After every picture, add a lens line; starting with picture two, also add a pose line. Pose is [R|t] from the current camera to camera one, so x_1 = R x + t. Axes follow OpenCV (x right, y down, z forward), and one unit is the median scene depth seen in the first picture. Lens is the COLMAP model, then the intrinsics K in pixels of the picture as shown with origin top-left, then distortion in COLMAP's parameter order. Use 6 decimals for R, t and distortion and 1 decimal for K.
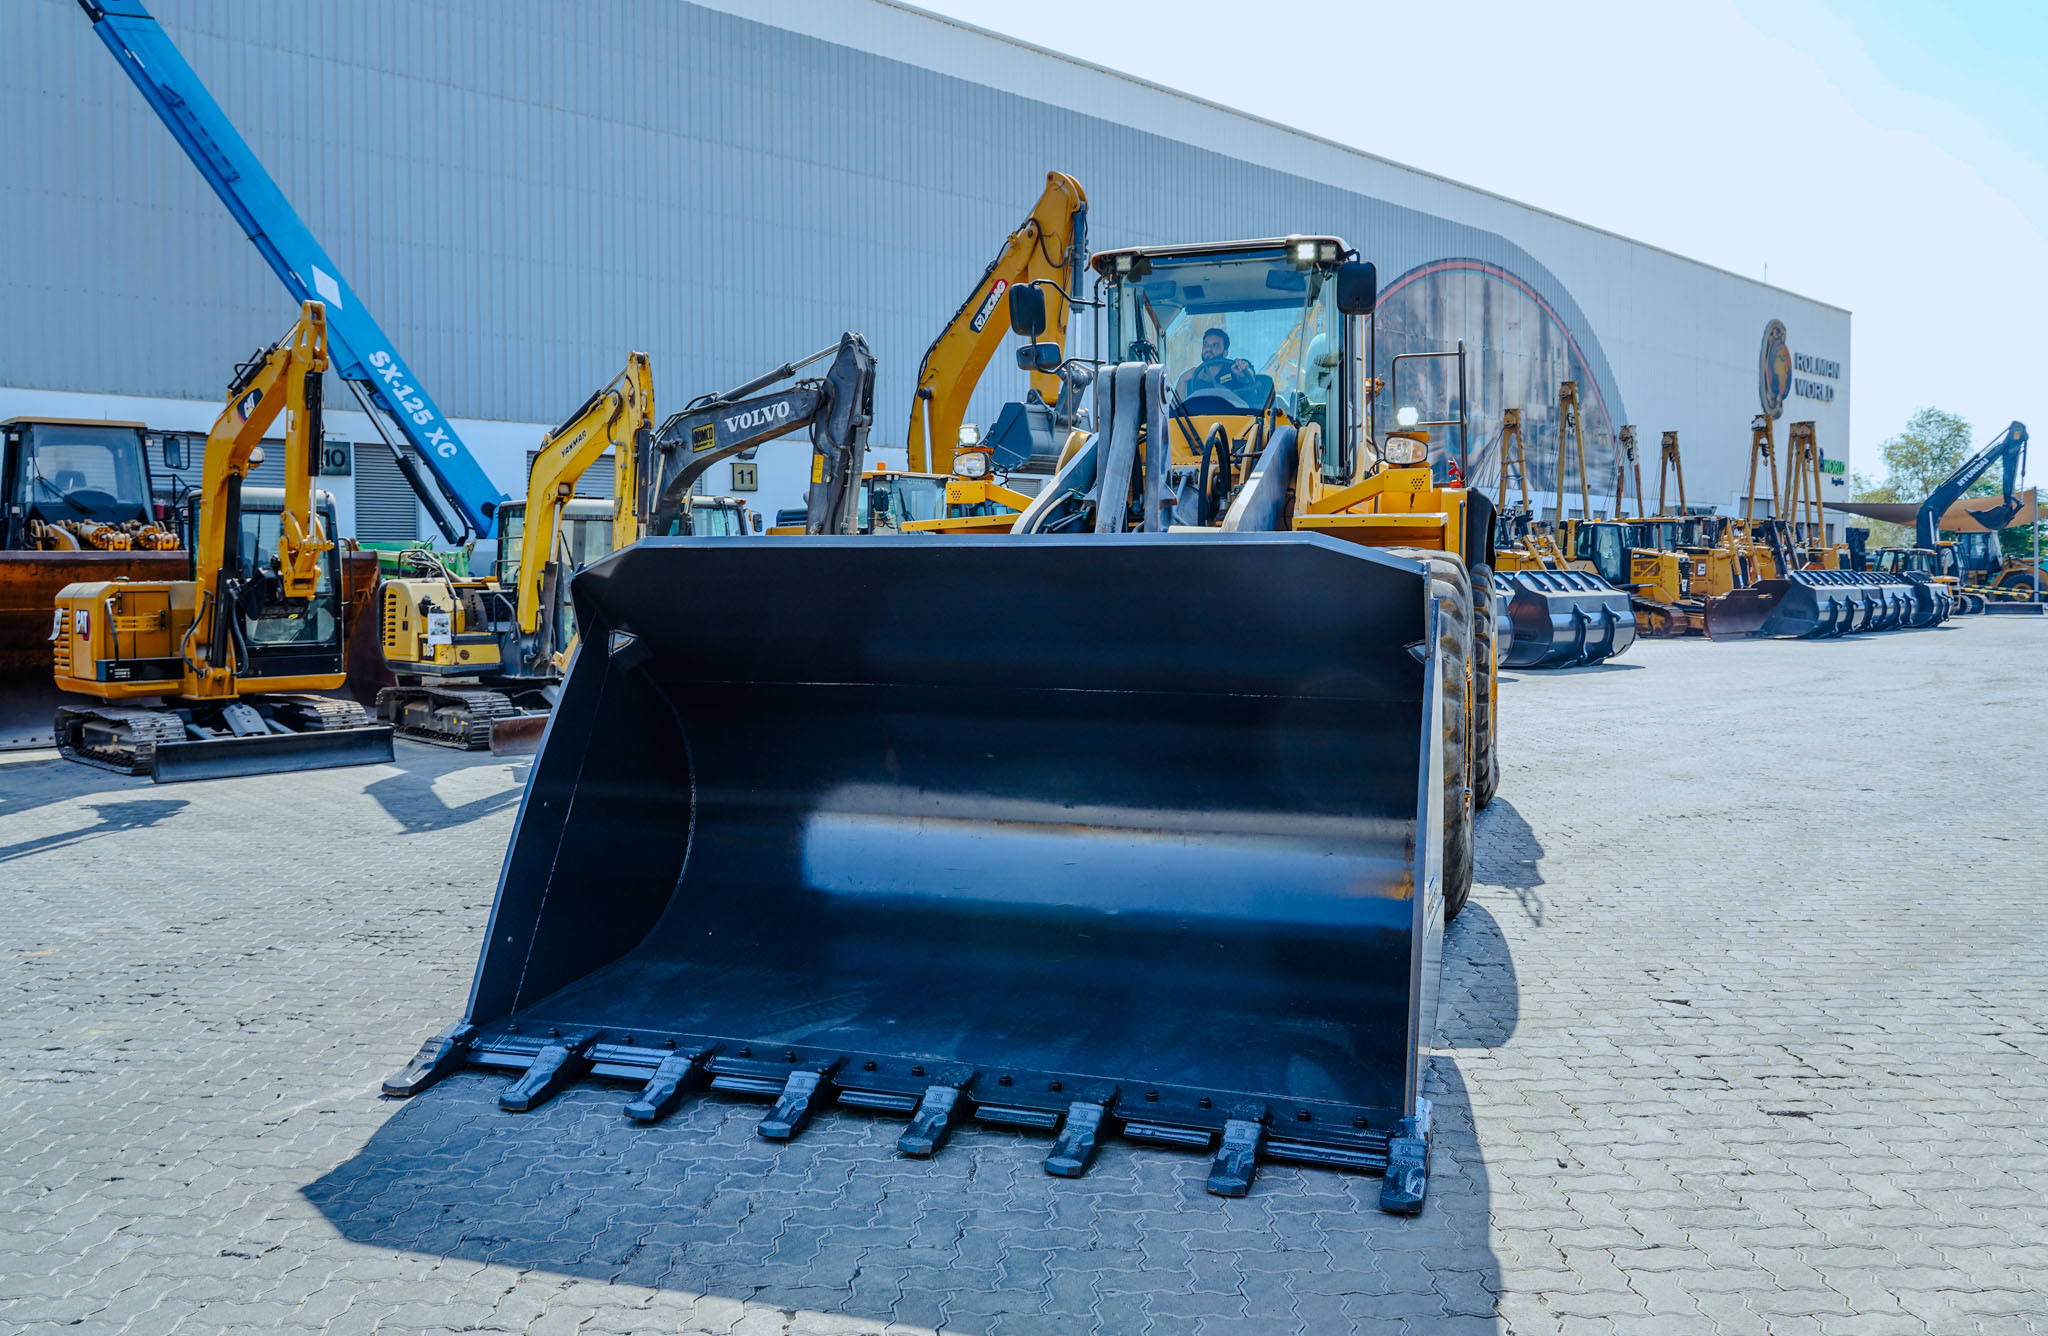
lens RADIAL K [[1475.9, 0, 1028.0], [0, 1475.9, 622.9], [0, 0, 1]] dist [-0.025724, 0.006648]
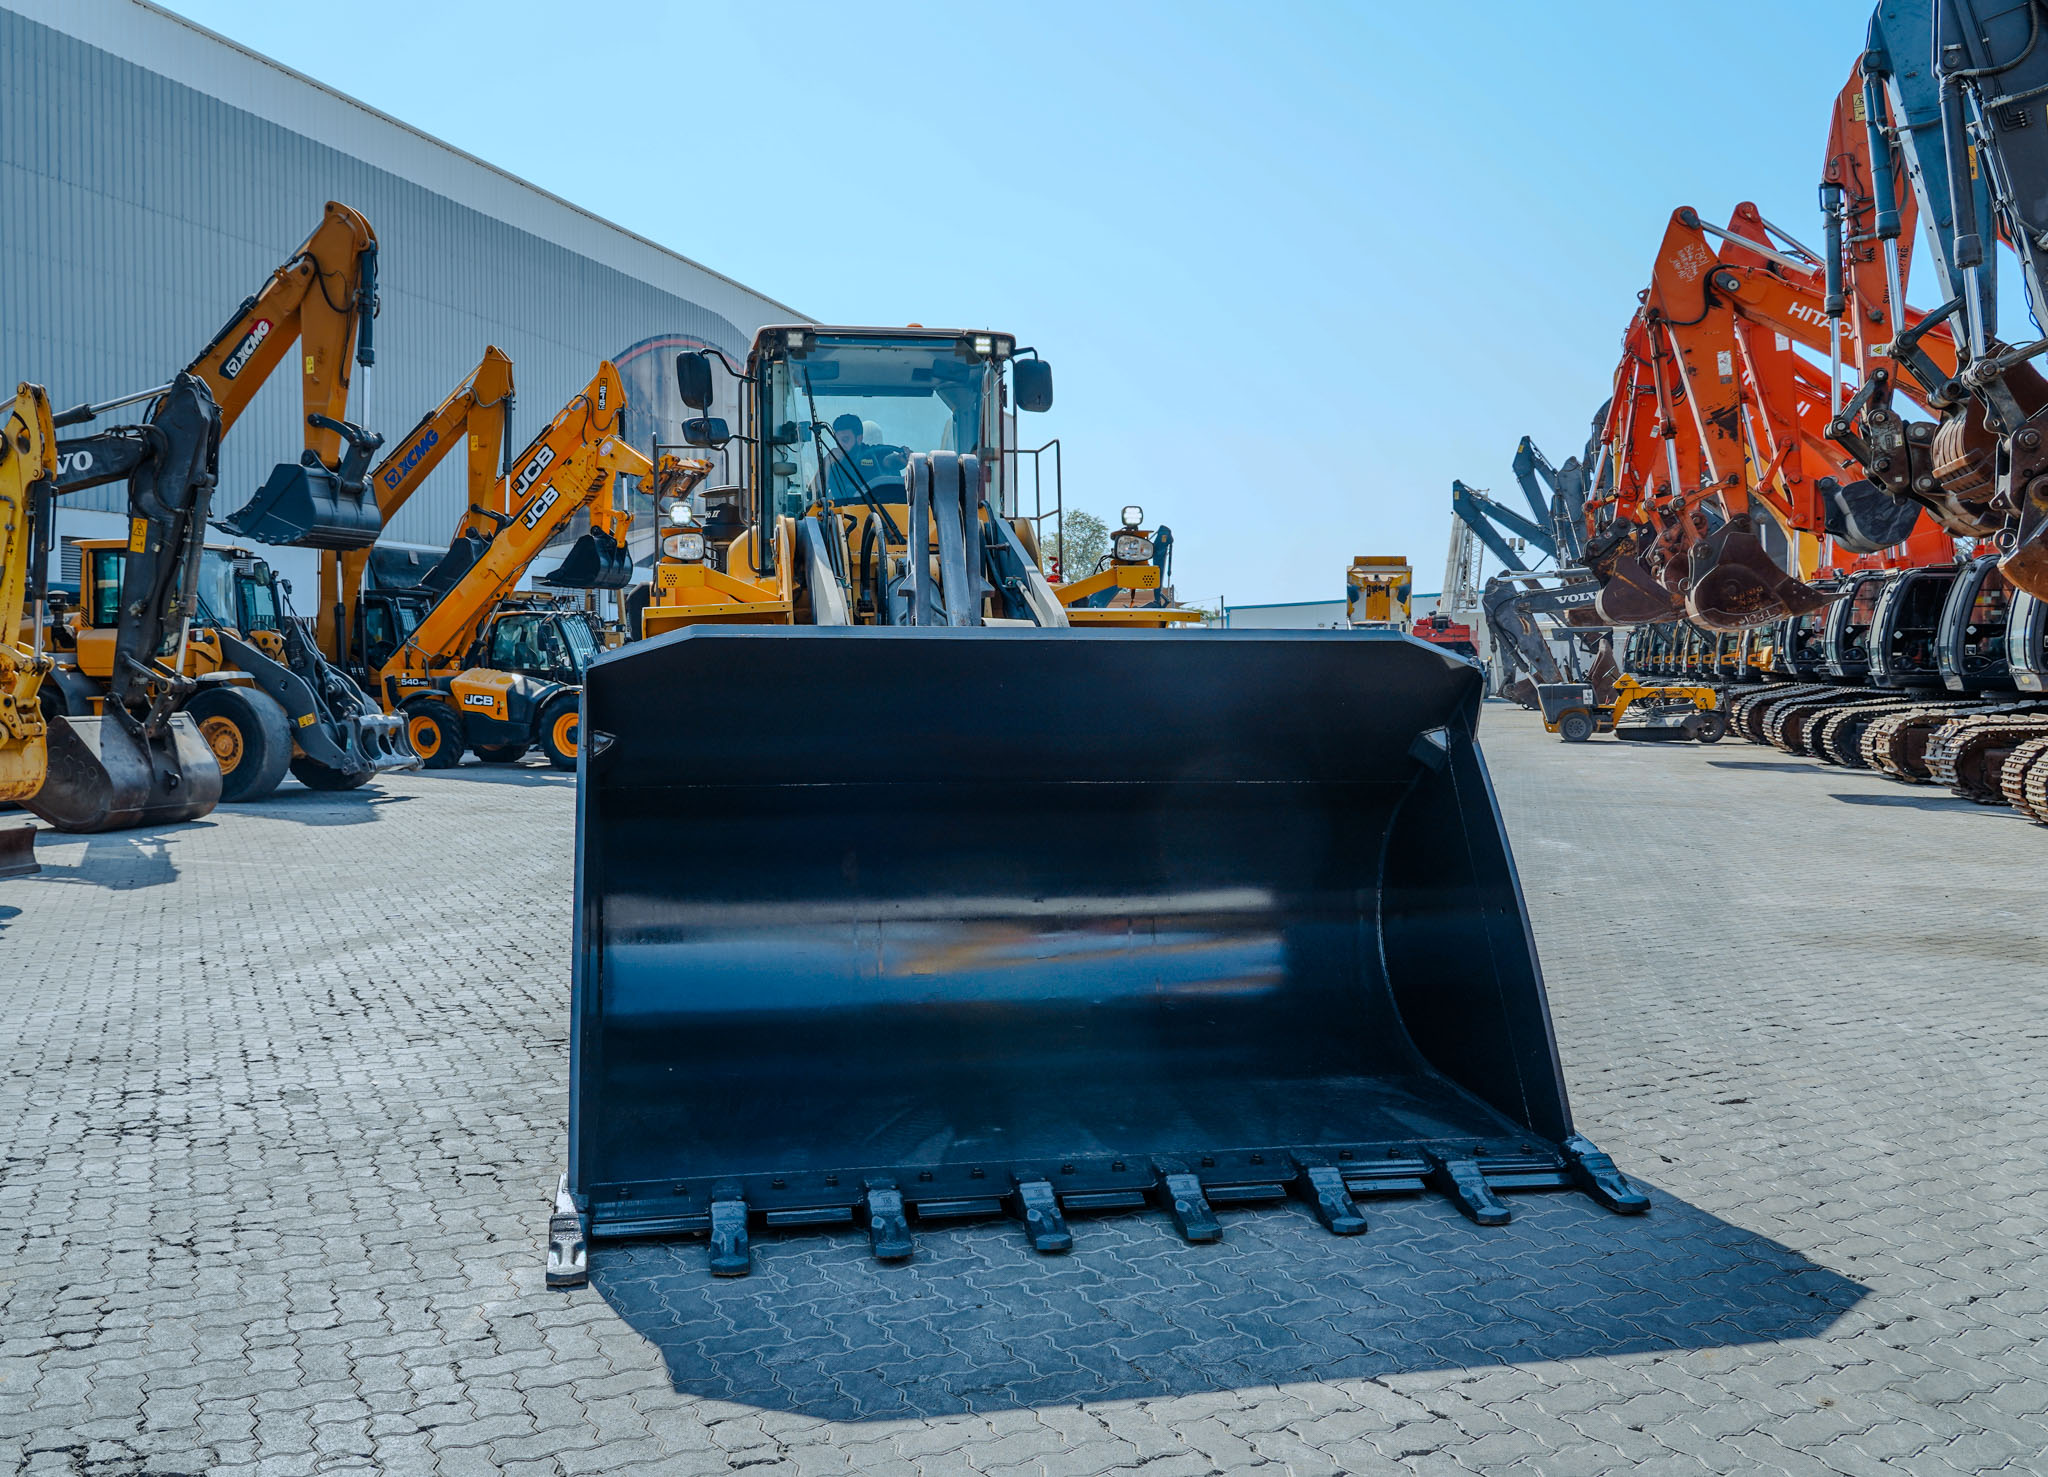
lens RADIAL K [[1612.3, 0, 793.0], [0, 1612.3, 736.8], [0, 0, 1]] dist [-0.045662, 0.029522]
pose [[0.900723, -0.017506, 0.434042, -0.206682], [0.011559, 0.999800, 0.016338, -0.002163], [-0.434241, -0.009699, 0.900745, 0.032978]]
